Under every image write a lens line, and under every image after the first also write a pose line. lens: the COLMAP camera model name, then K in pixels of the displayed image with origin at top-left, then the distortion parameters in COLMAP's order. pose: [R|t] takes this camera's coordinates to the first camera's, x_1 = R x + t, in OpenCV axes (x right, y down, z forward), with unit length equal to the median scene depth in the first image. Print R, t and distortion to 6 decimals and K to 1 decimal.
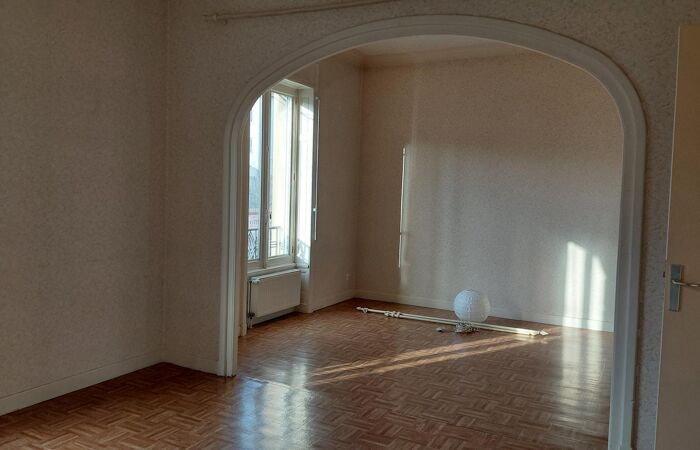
lens RADIAL K [[576.7, 0, 349.9], [0, 576.7, 283.5], [0, 0, 1]] dist [0.002623, -0.005489]
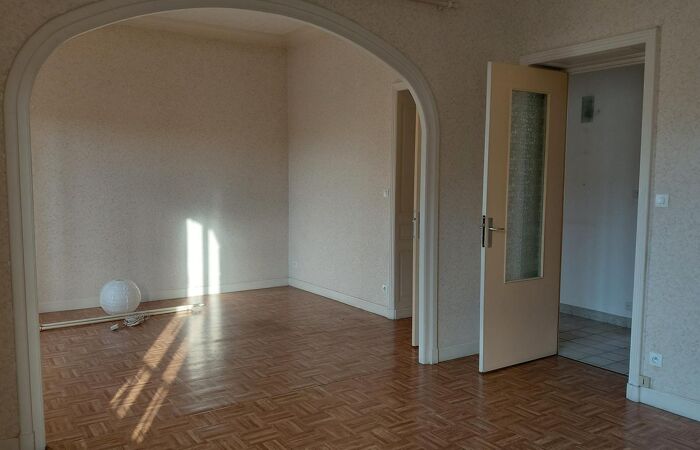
lens RADIAL K [[586.4, 0, 333.4], [0, 586.4, 223.7], [0, 0, 1]] dist [0.071675, -0.006744]
pose [[0.493979, -0.106922, 0.862875, -0.633416], [0.158170, 0.986902, 0.031741, -0.078182], [-0.854966, 0.120801, 0.504420, 0.313896]]
